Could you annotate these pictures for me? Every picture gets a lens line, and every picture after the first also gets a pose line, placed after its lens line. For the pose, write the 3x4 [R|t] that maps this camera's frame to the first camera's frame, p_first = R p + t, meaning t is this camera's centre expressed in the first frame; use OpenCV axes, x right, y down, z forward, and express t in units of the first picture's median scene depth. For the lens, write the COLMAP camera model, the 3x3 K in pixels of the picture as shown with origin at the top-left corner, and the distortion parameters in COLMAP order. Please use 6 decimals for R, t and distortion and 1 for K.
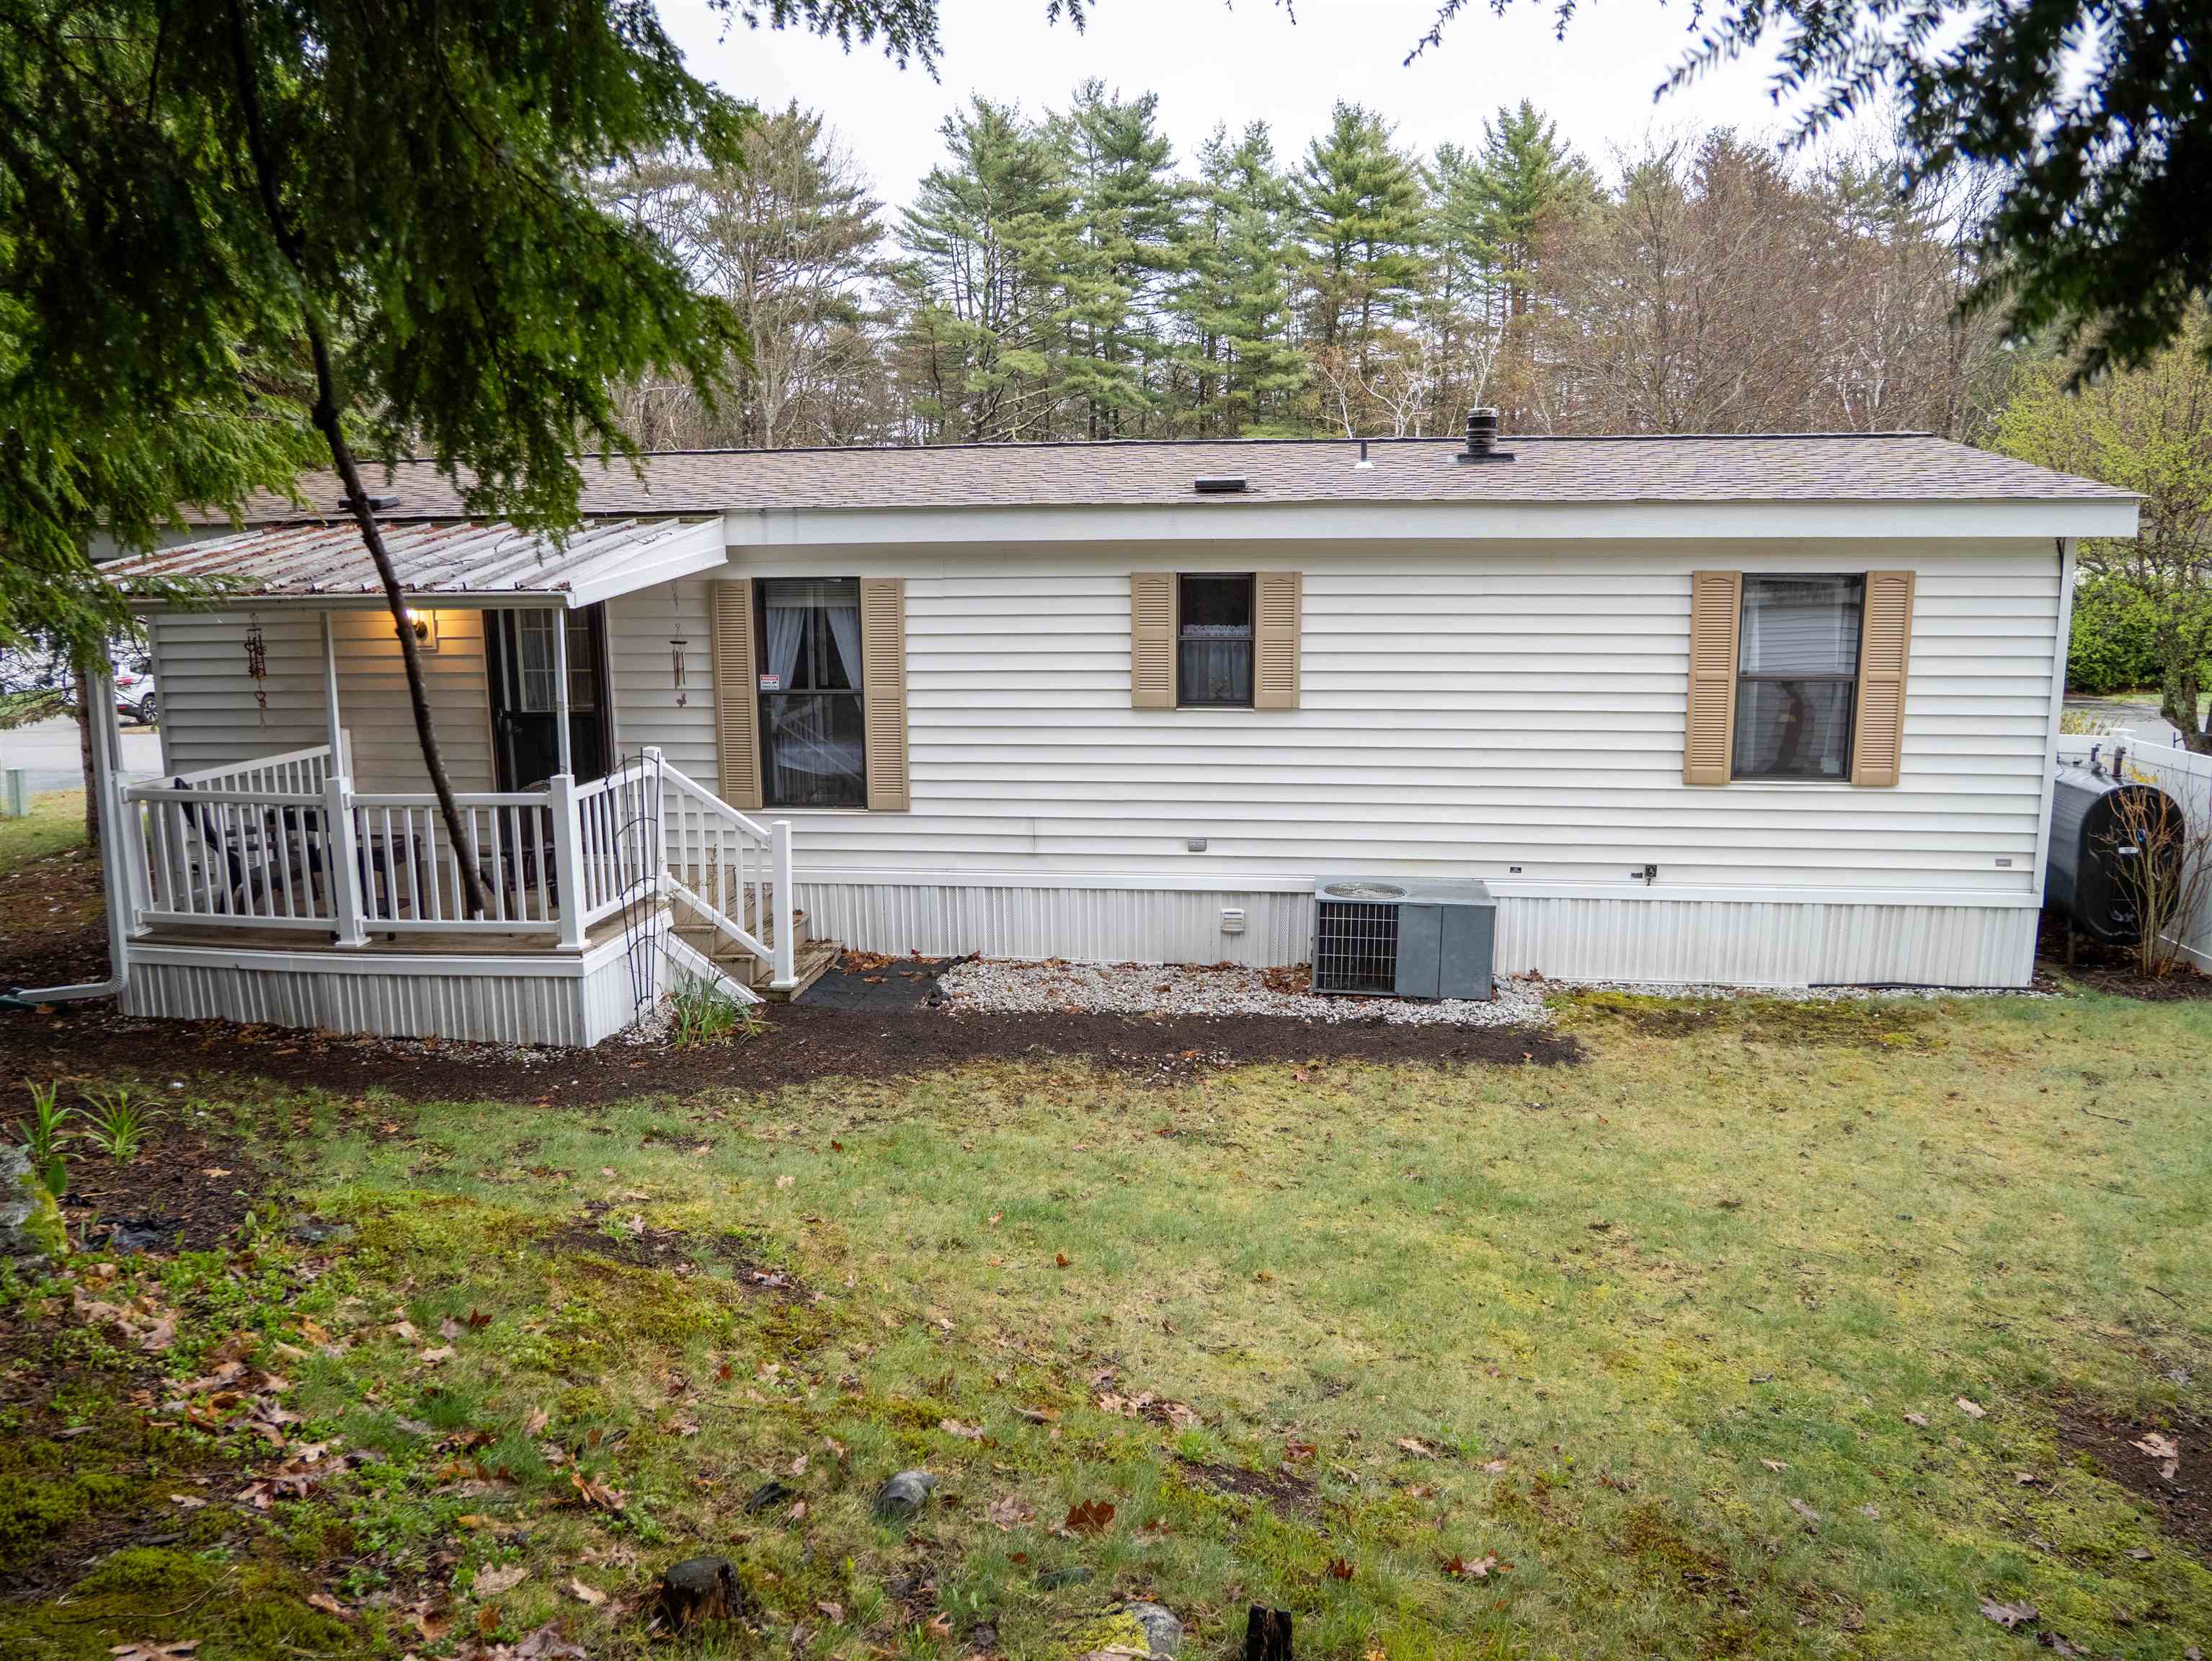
lens RADIAL K [[1577.3, 0, 1099.2], [0, 1577.3, 828.5], [0, 0, 1]] dist [-0.055313, 0.027303]
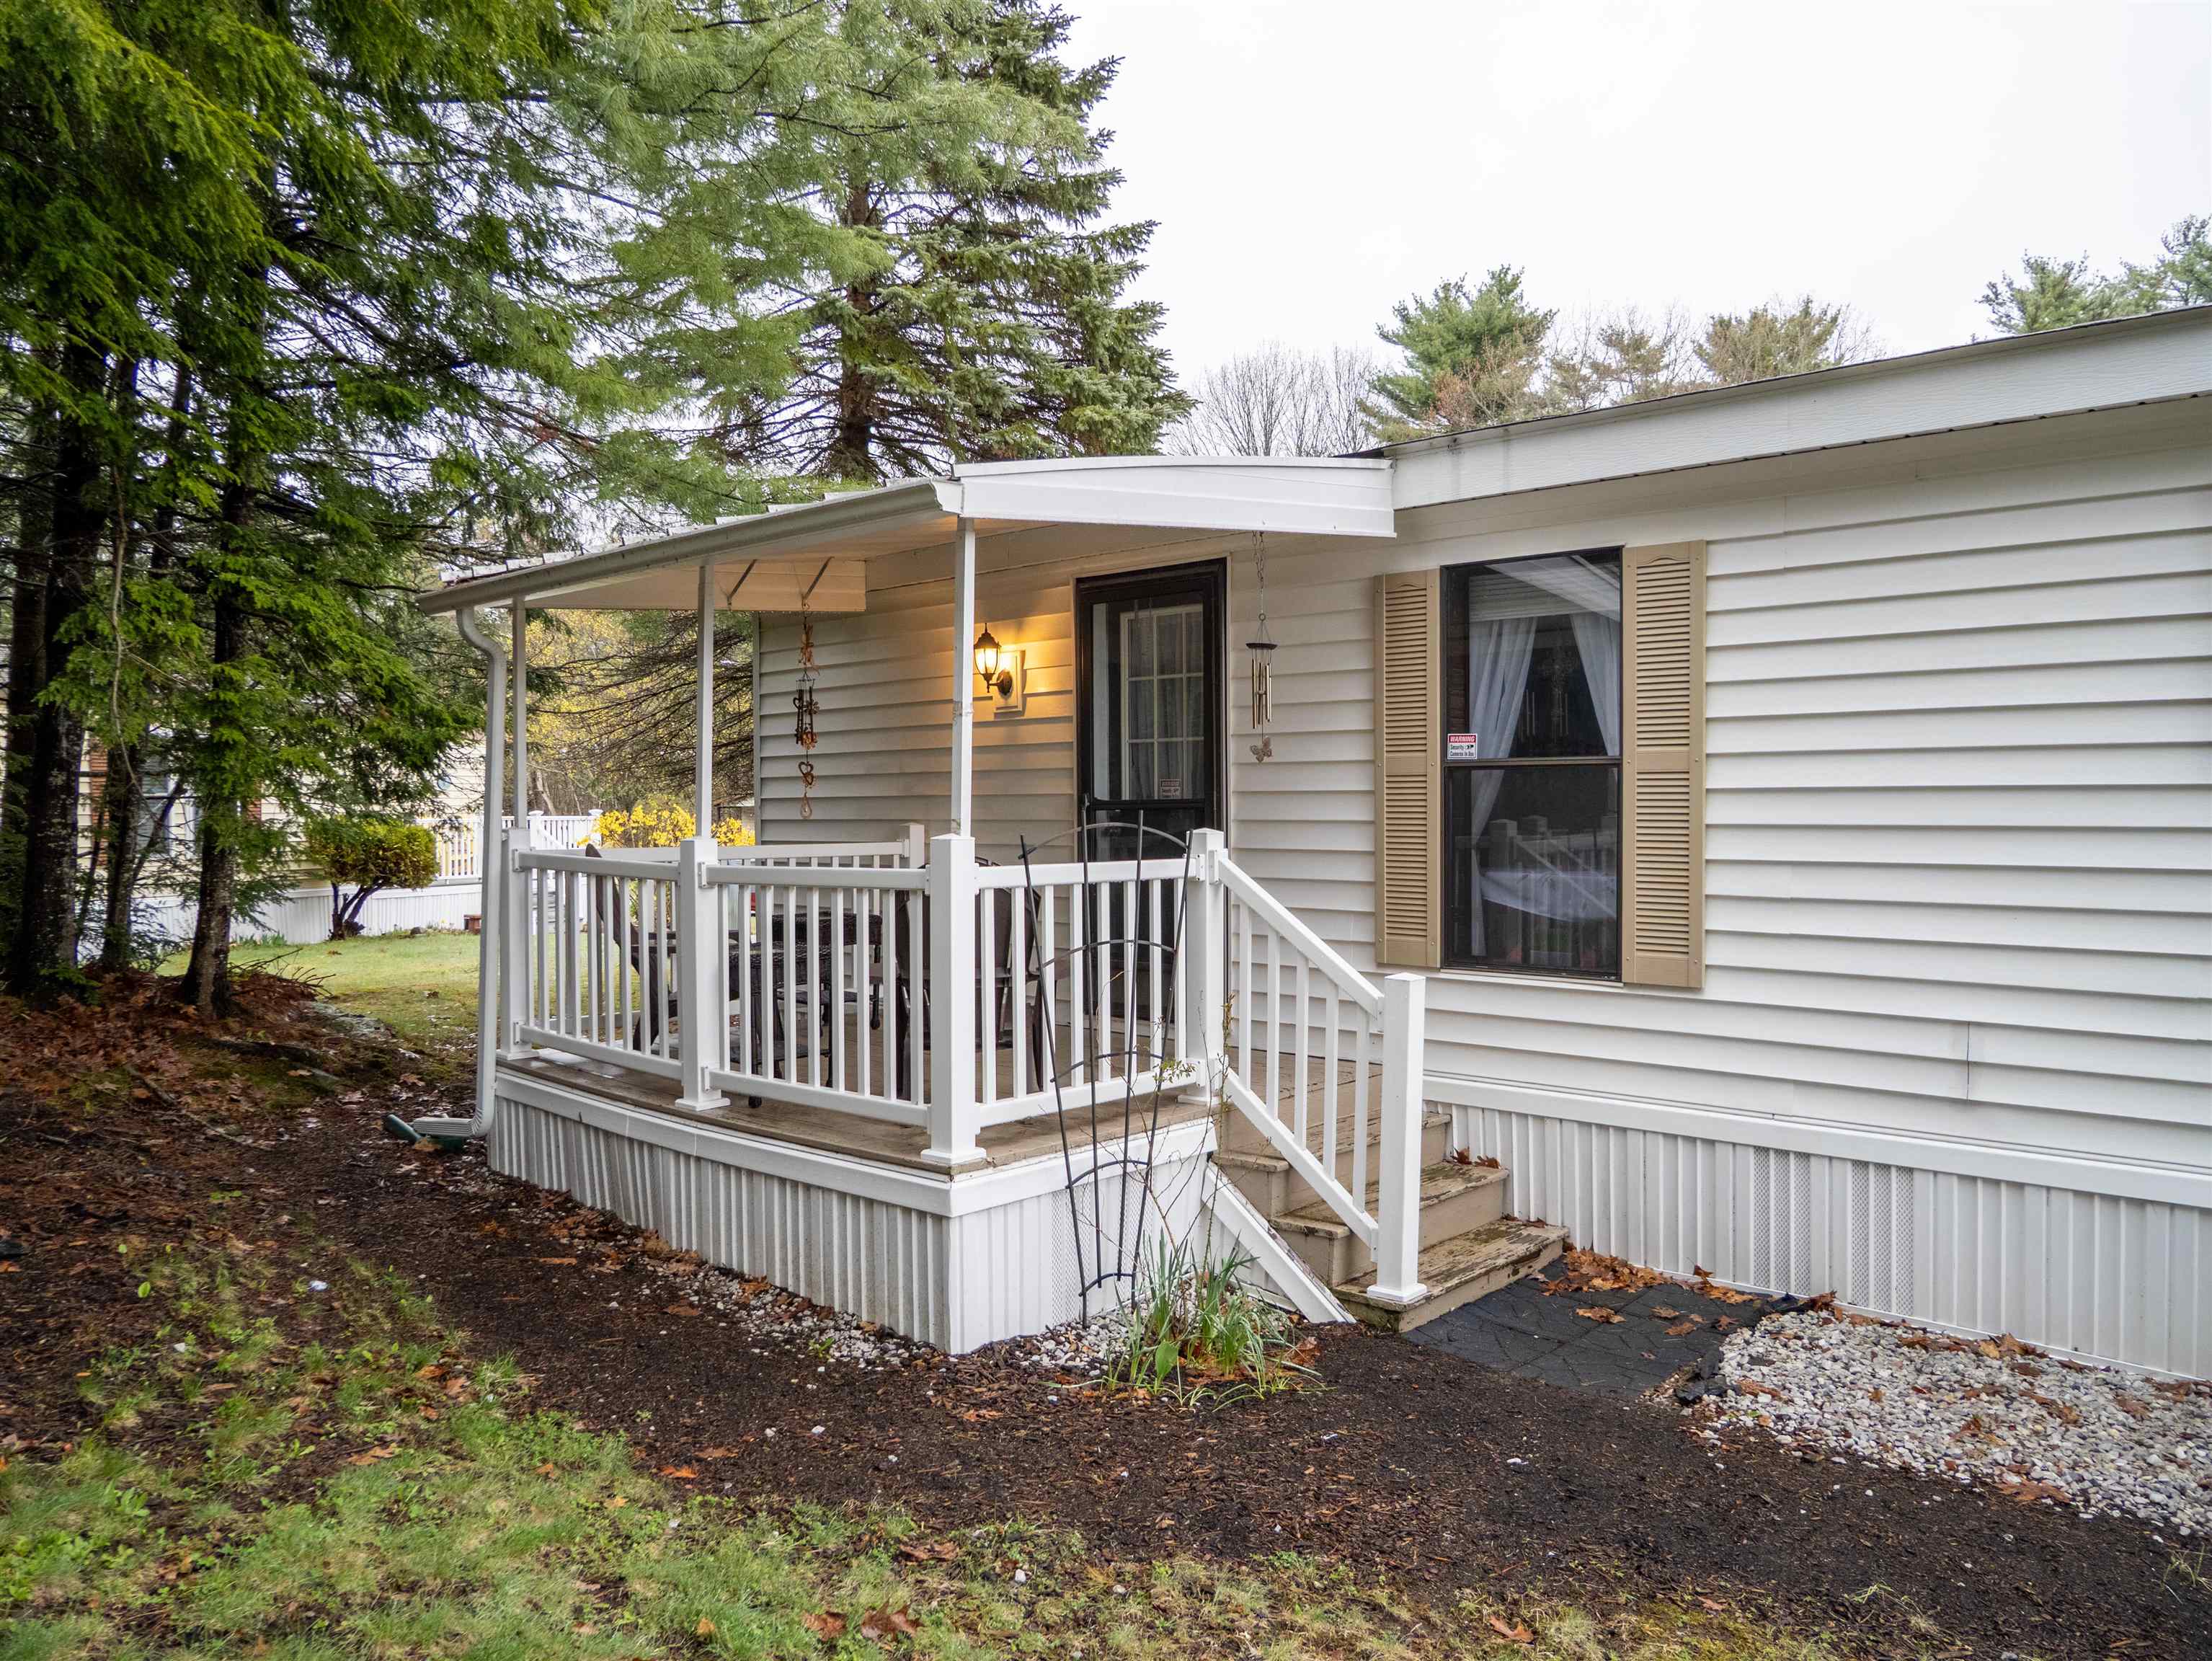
lens RADIAL K [[1582.7, 0, 1096.7], [0, 1582.7, 834.8], [0, 0, 1]] dist [-0.055873, 0.021316]
pose [[0.815541, 0.019656, -0.578365, 0.013794], [-0.107039, 0.987302, -0.117380, 0.021078], [0.568714, 0.157636, 0.807289, 0.498525]]
